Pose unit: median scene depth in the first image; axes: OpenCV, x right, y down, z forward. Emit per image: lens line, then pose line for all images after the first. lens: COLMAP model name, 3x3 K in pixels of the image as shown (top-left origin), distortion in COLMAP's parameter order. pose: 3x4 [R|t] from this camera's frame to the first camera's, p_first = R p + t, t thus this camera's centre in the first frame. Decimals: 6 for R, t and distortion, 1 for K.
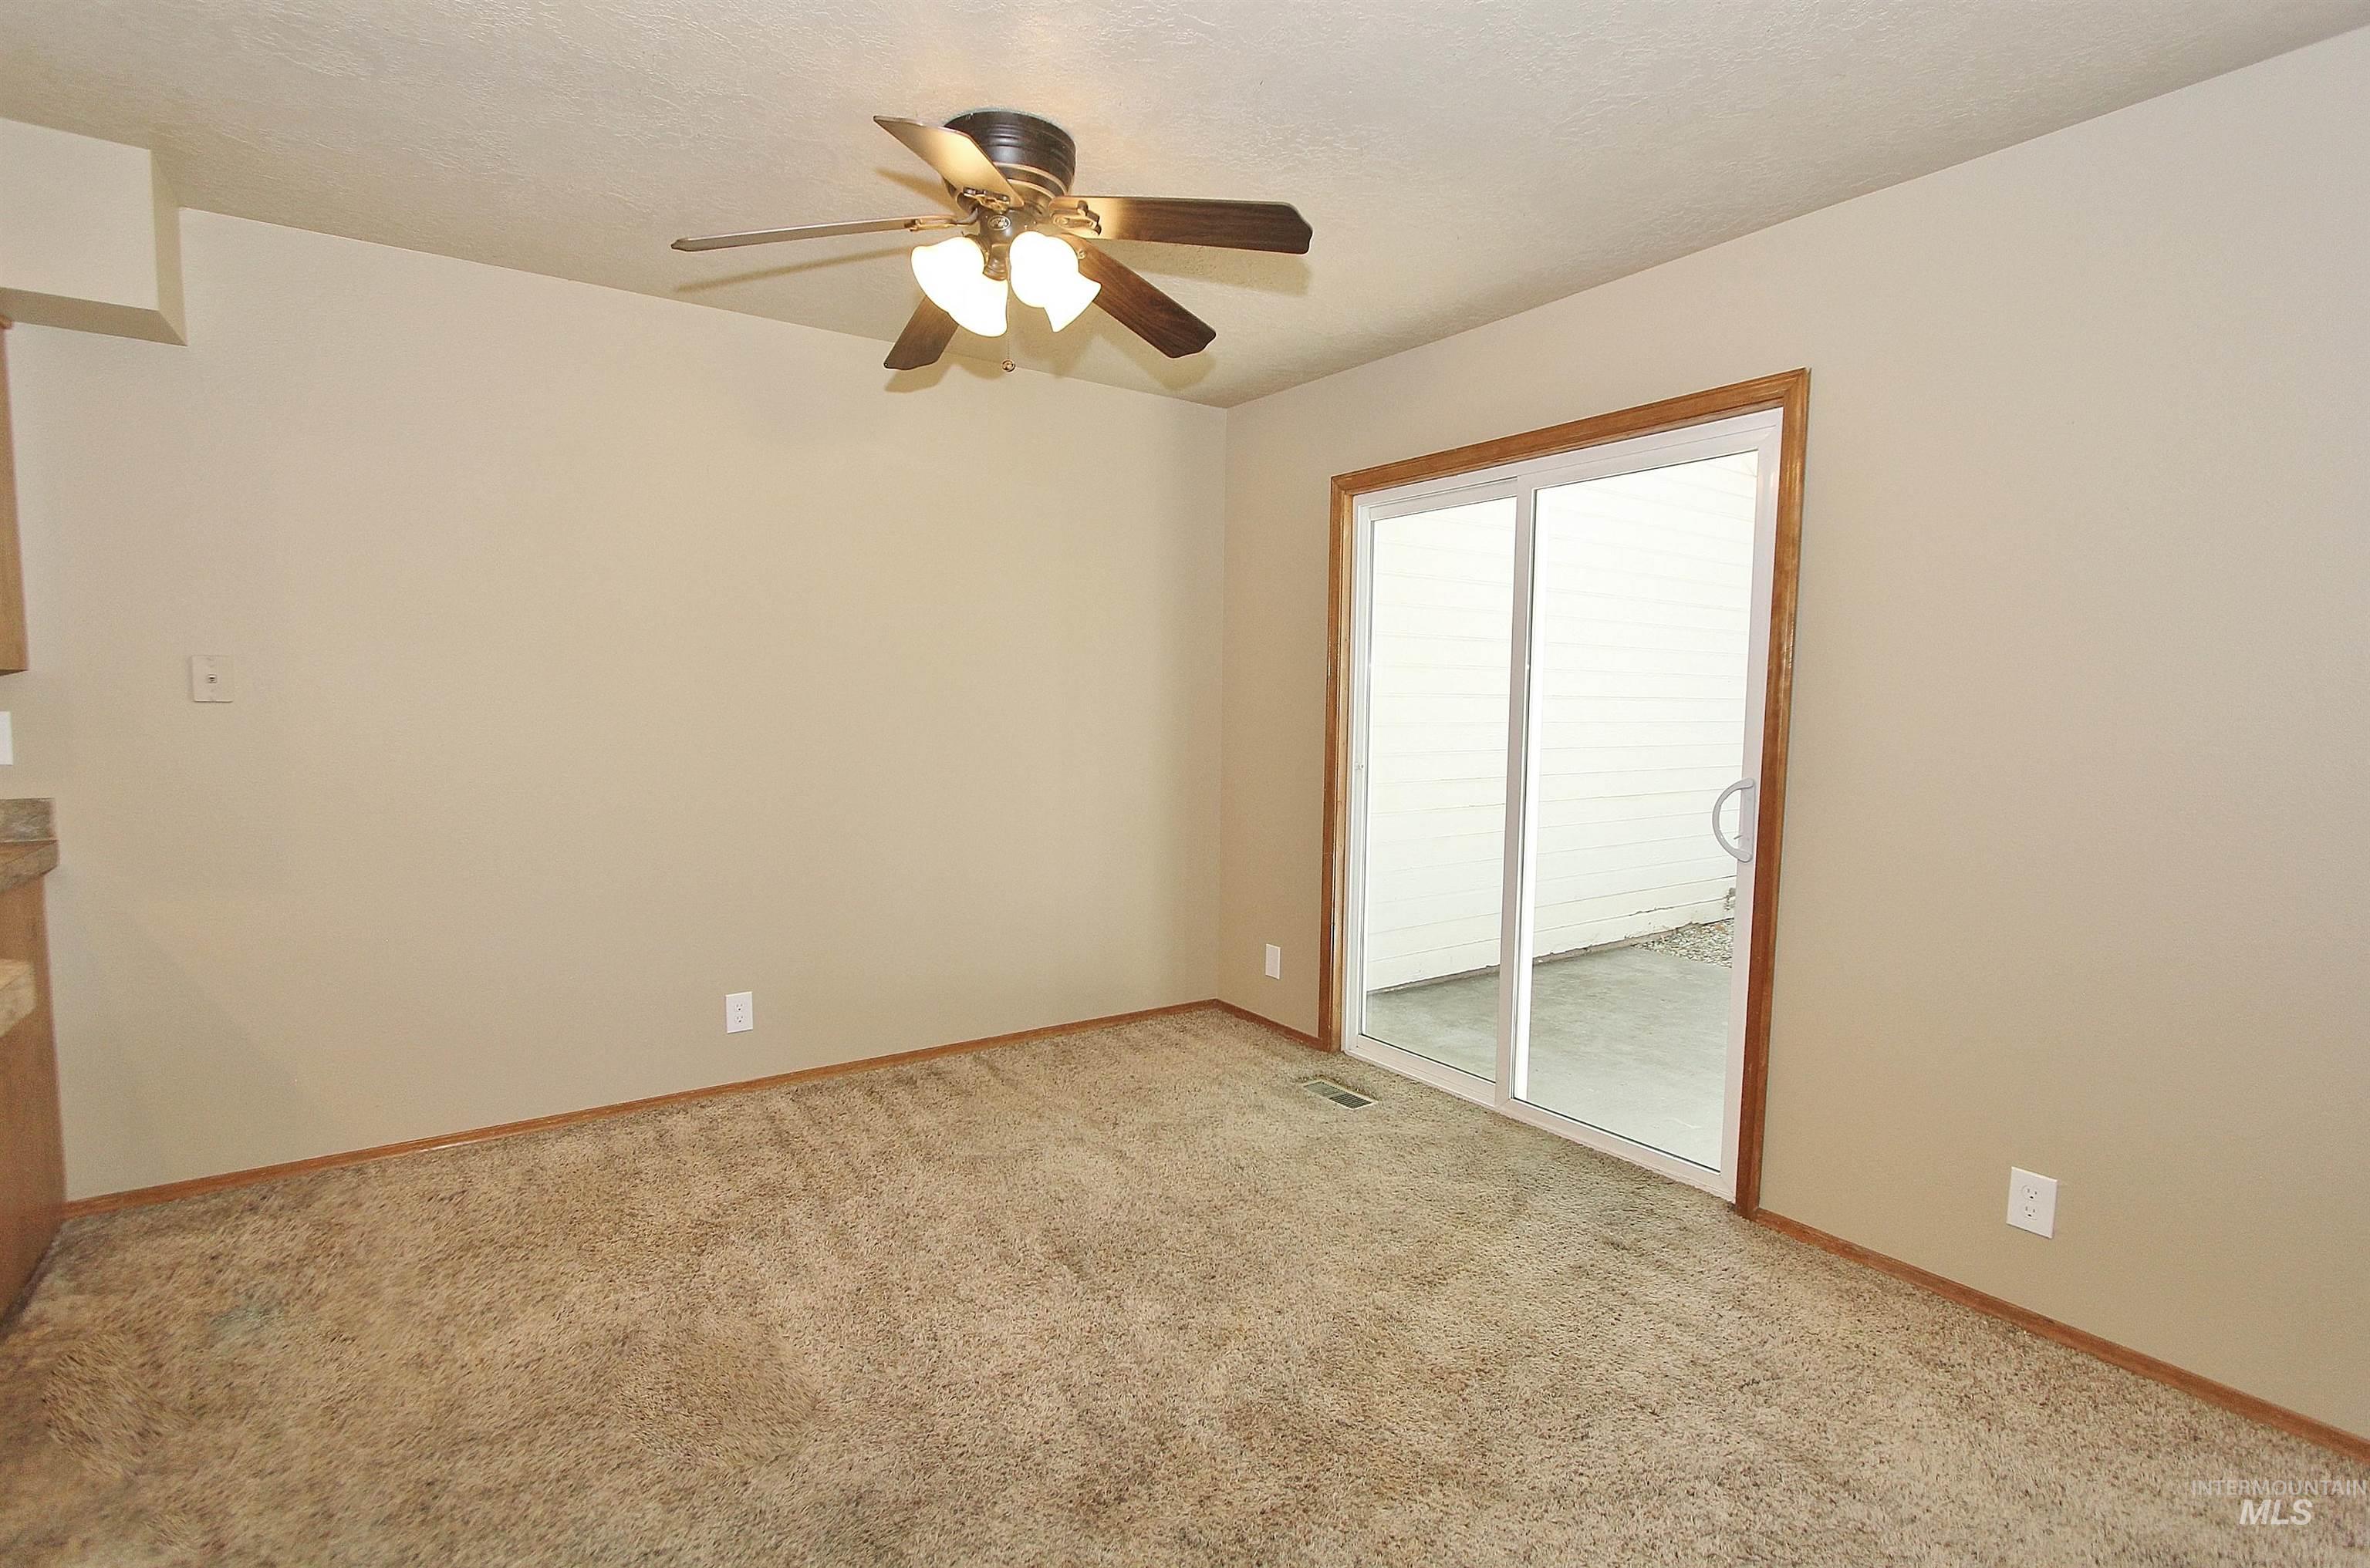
lens RADIAL K [[1097.3, 0, 1180.8], [0, 1097.3, 782.1], [0, 0, 1]] dist [-0.017822, 0.003304]
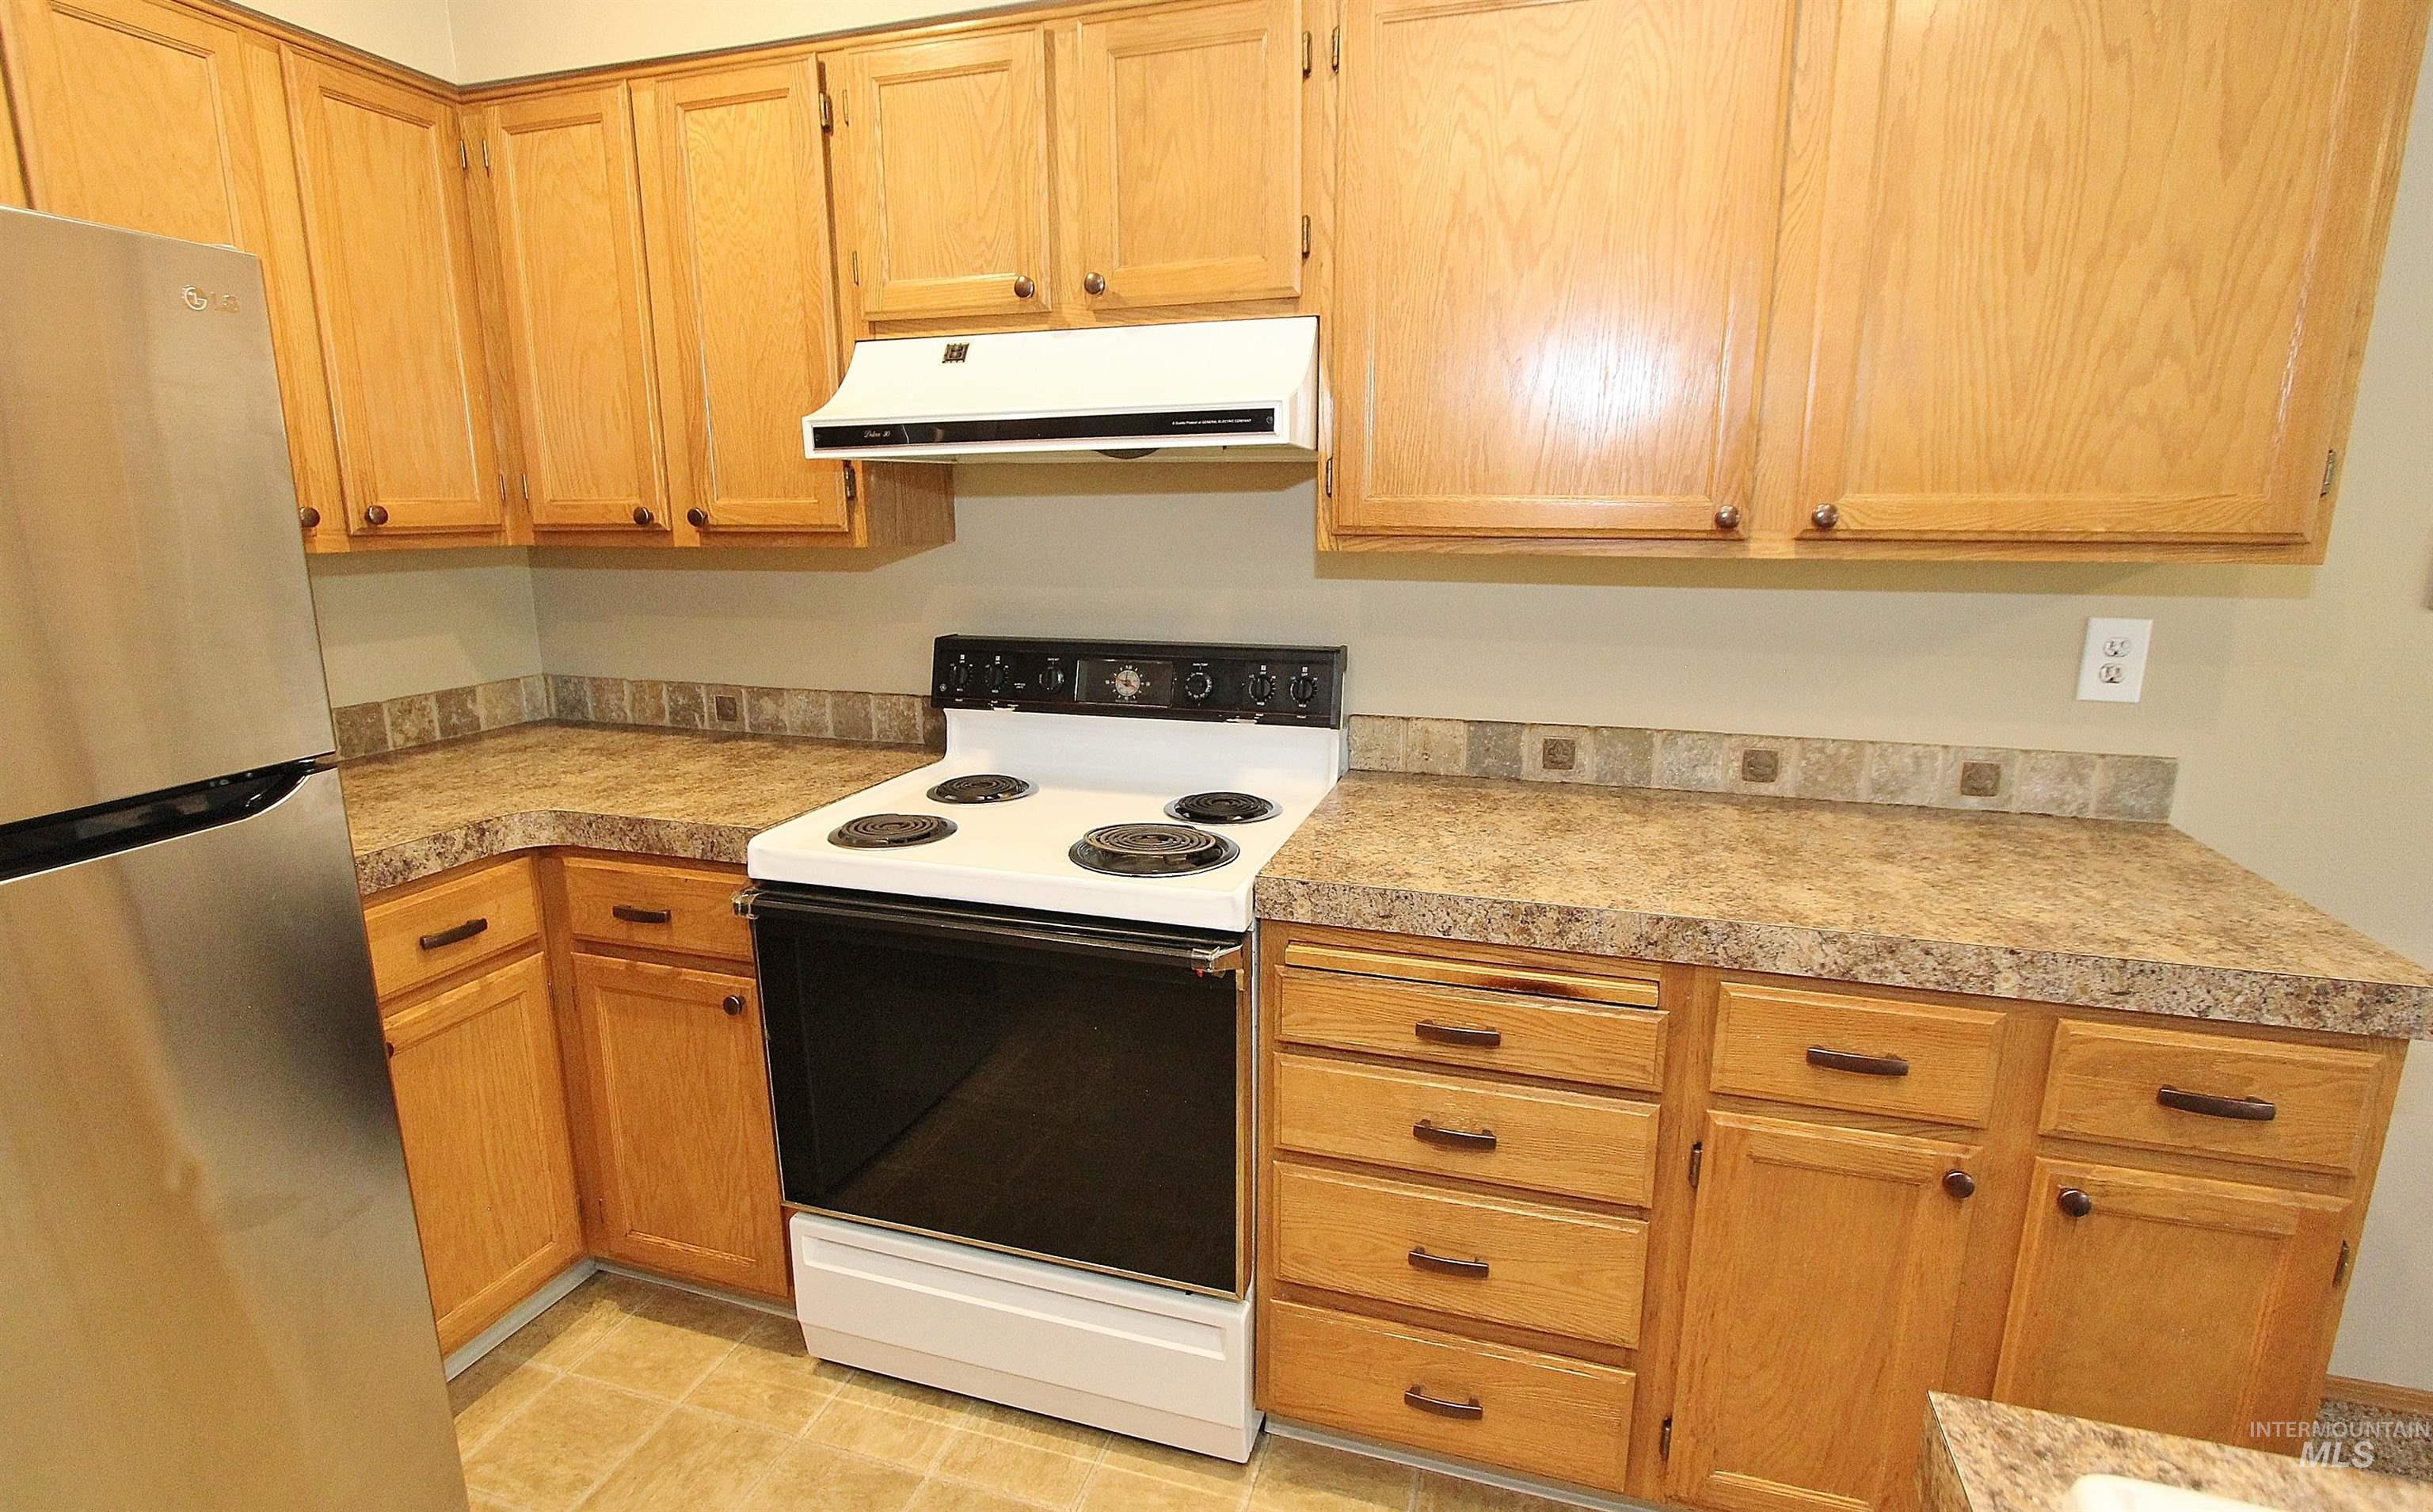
lens RADIAL K [[1163.7, 0, 1213.9], [0, 1163.7, 756.9], [0, 0, 1]] dist [-0.014506, 0.000273]
pose [[0.614739, 0.154929, -0.773365, -0.805741], [-0.053917, 0.986479, 0.154765, -0.054868], [0.786885, -0.053443, 0.614781, 0.131599]]
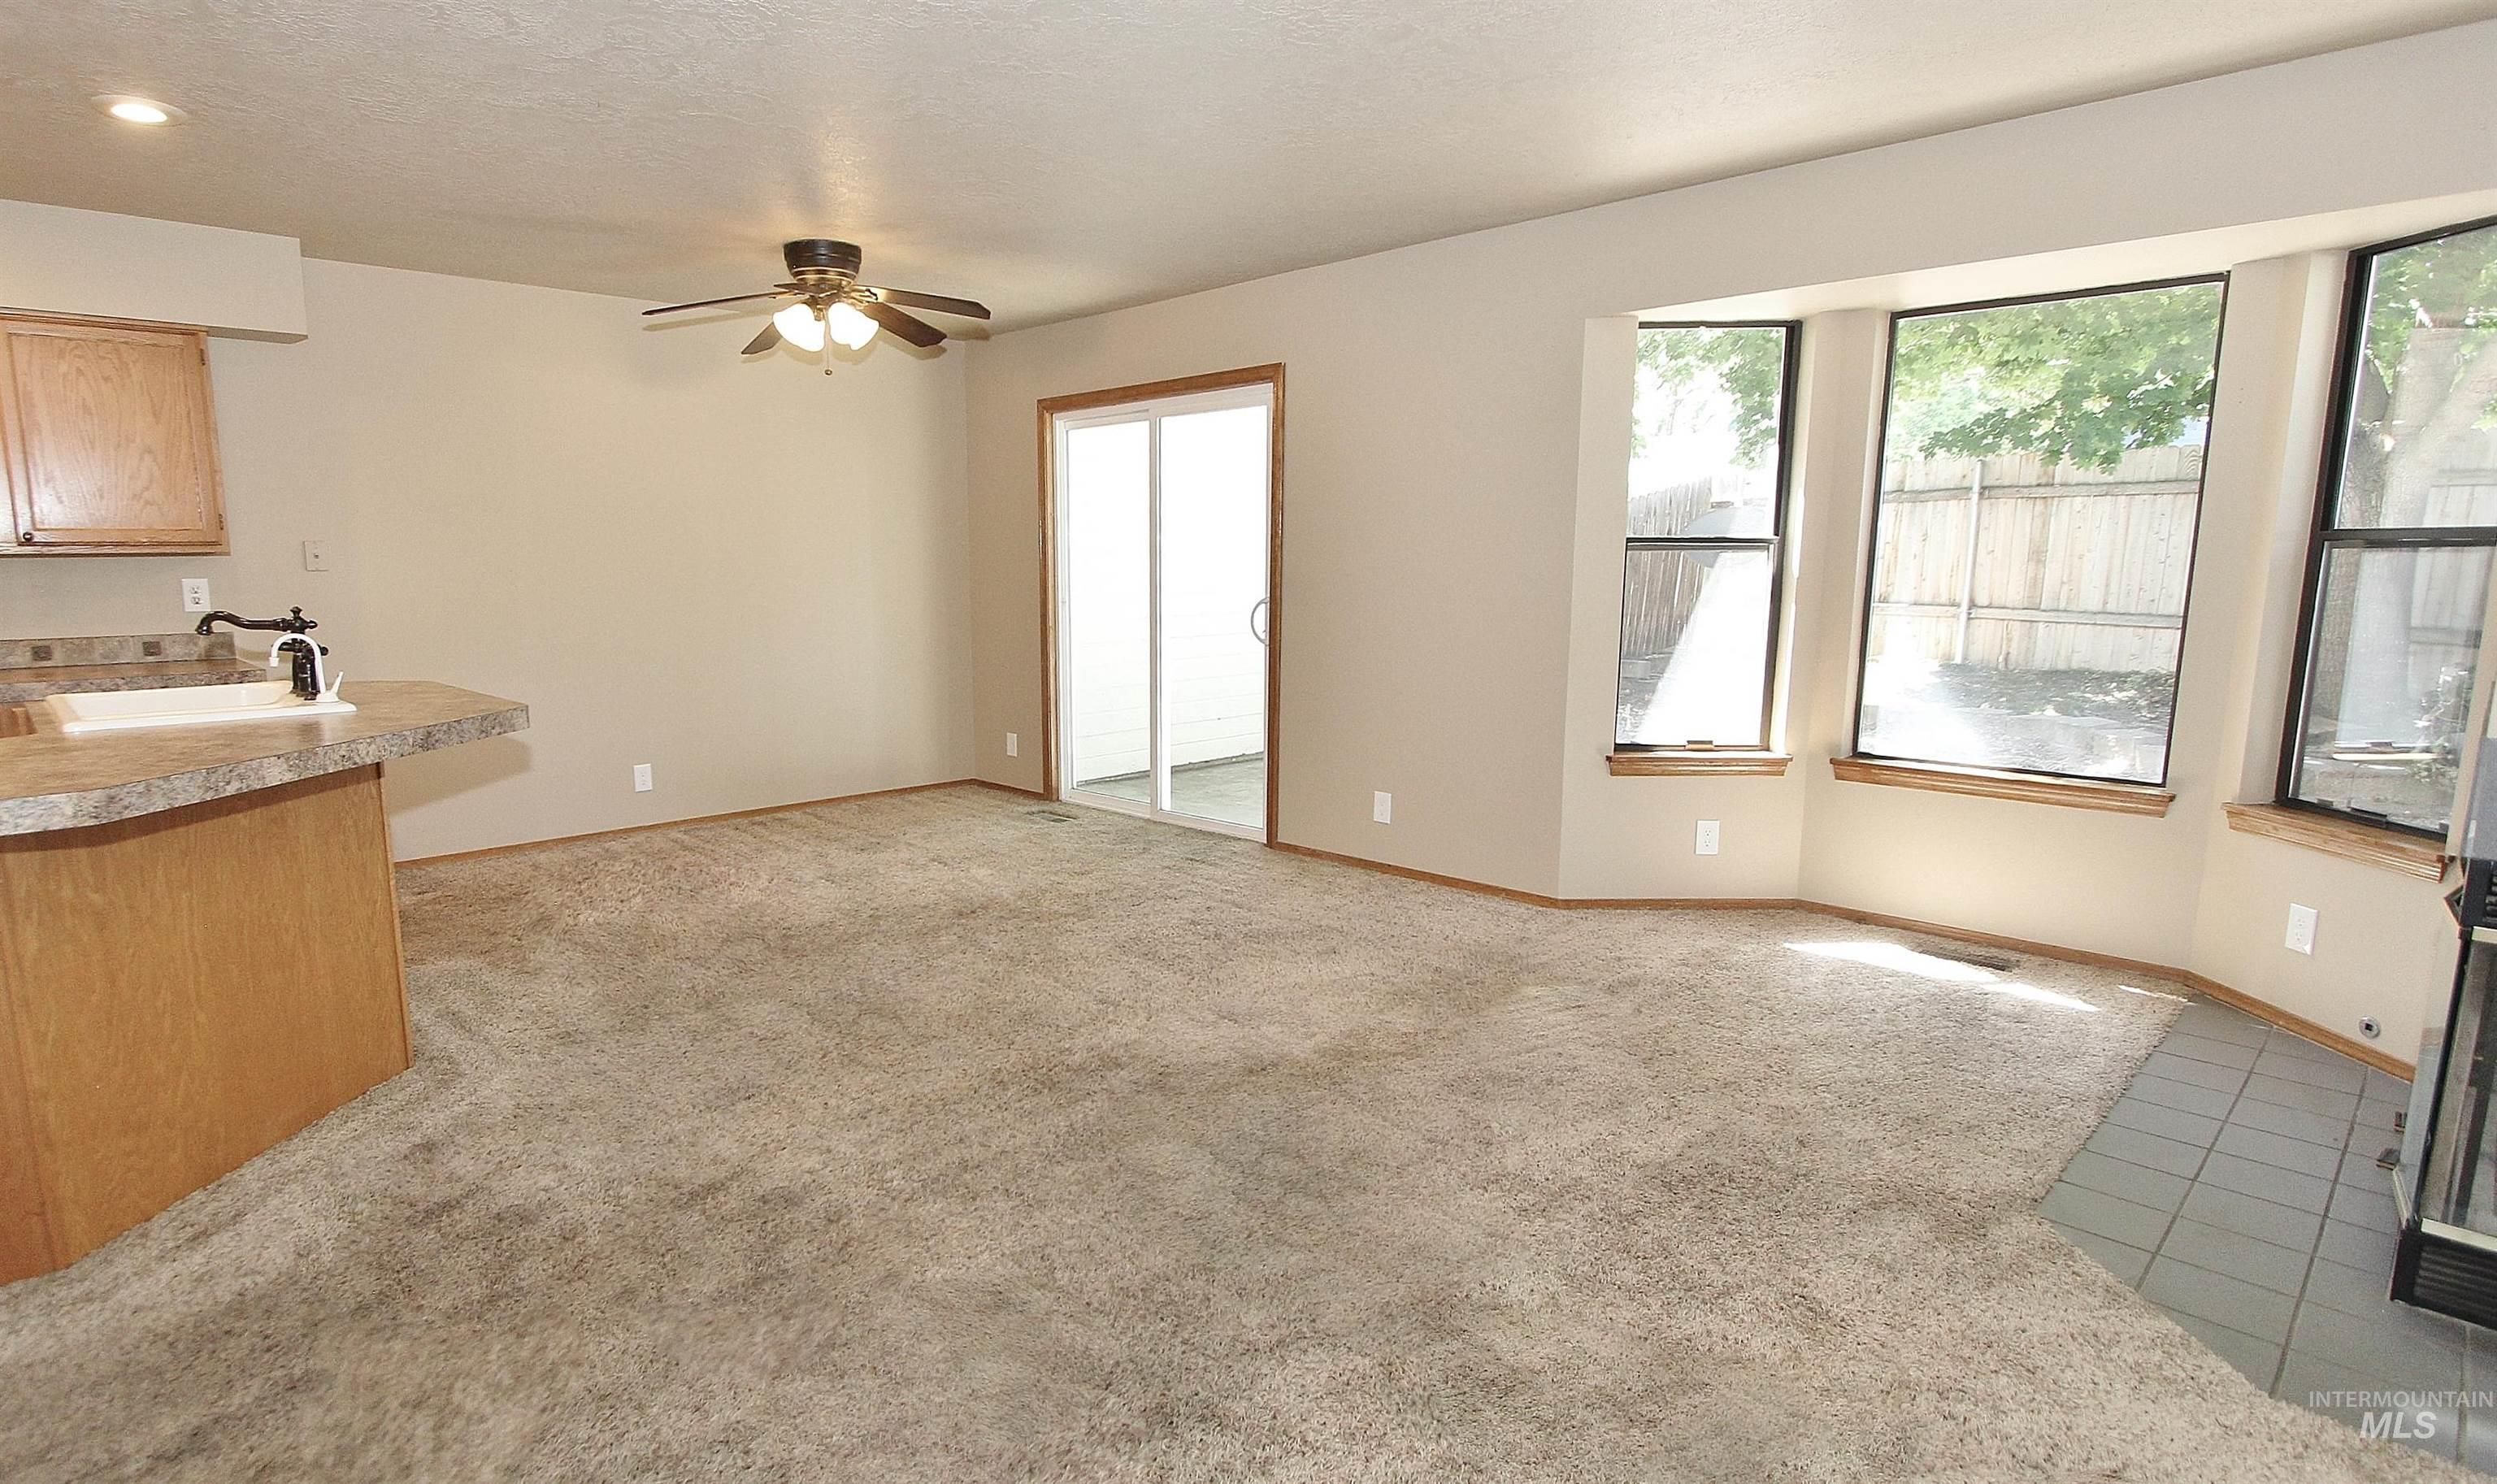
lens RADIAL K [[1272.9, 0, 1128.9], [0, 1272.9, 760.8], [0, 0, 1]] dist [-0.011372, -0.000455]
pose [[0.990699, -0.039463, 0.130224, 0.029575], [0.028795, 0.996149, 0.082809, 0.082486], [-0.132991, -0.078289, 0.988020, -0.989338]]
